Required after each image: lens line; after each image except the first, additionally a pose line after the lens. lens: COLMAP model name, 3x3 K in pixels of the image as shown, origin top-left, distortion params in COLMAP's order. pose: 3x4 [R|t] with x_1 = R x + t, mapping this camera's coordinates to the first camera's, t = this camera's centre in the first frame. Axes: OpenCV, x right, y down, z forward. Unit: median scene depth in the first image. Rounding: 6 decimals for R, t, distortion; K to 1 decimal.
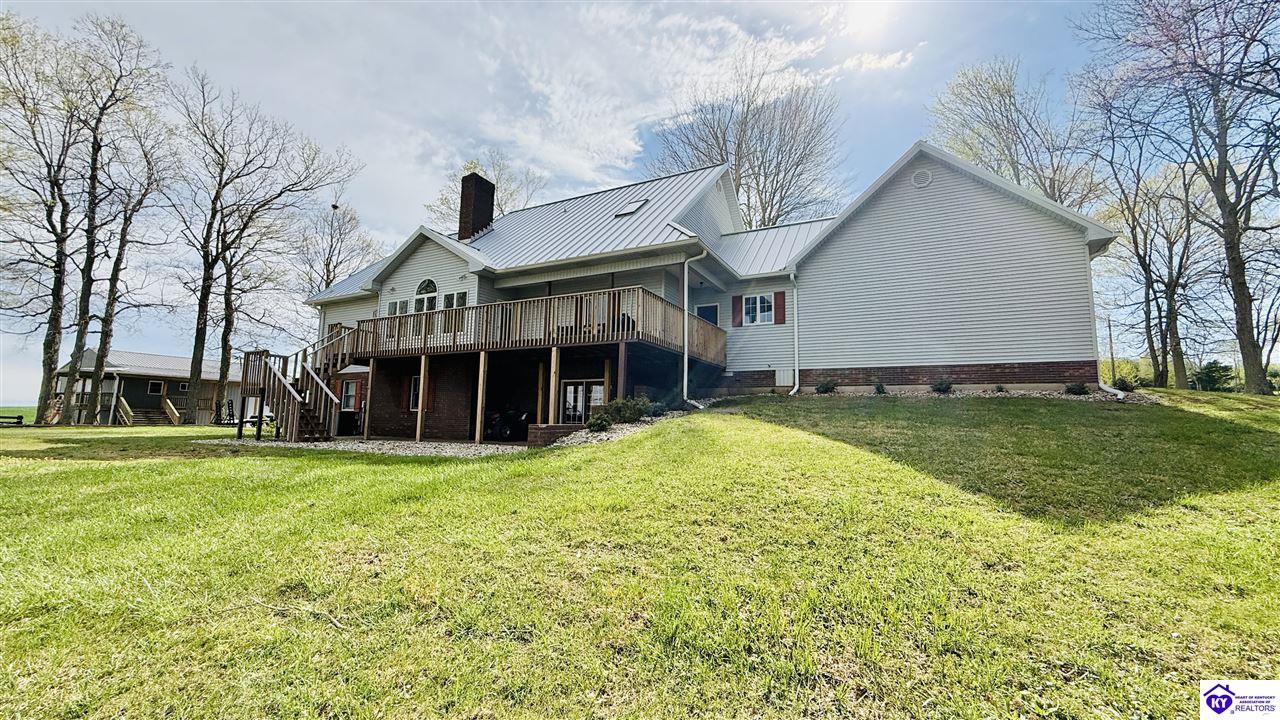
lens RADIAL K [[507.5, 0, 640.5], [0, 507.5, 360.7], [0, 0, 1]] dist [0.001801, 0.000160]
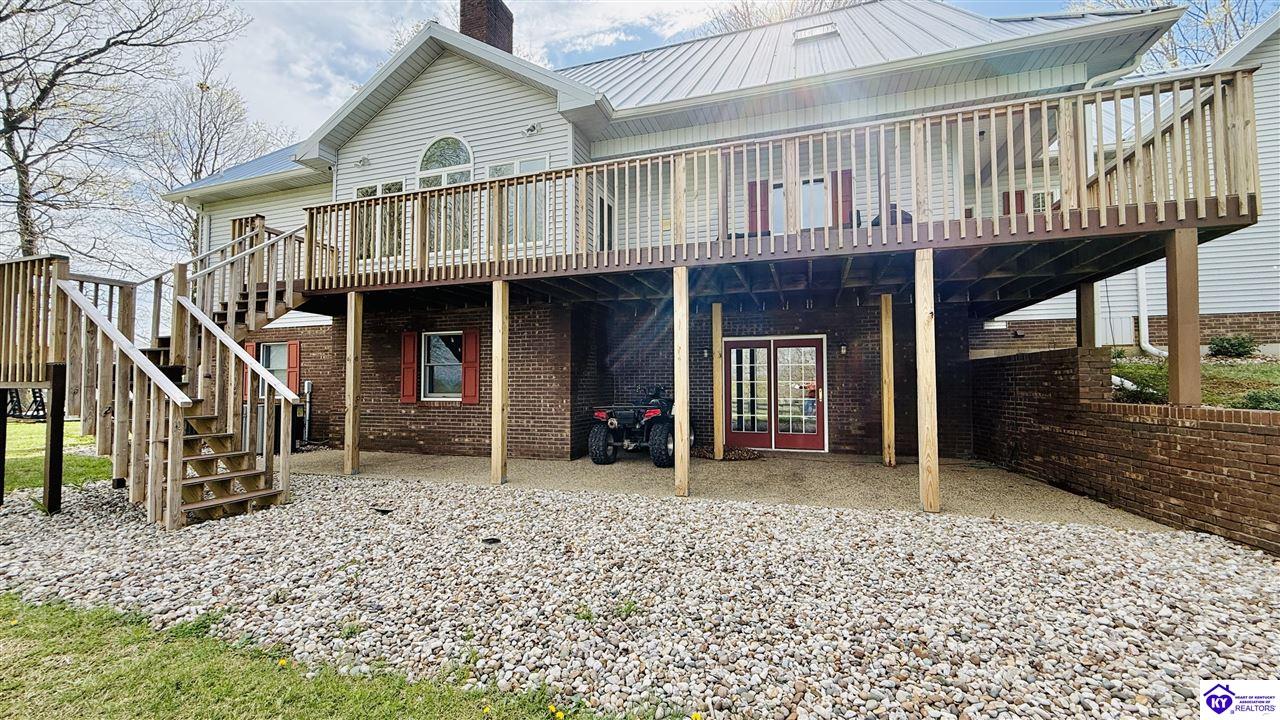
lens RADIAL K [[507.5, 0, 638.0], [0, 507.5, 363.1], [0, 0, 1]] dist [0.001801, 0.000160]
pose [[0.986773, -0.014343, 0.161473, -0.352699], [0.001308, 0.996750, 0.080543, 0.022257], [-0.162104, -0.079266, 0.983585, 0.514911]]
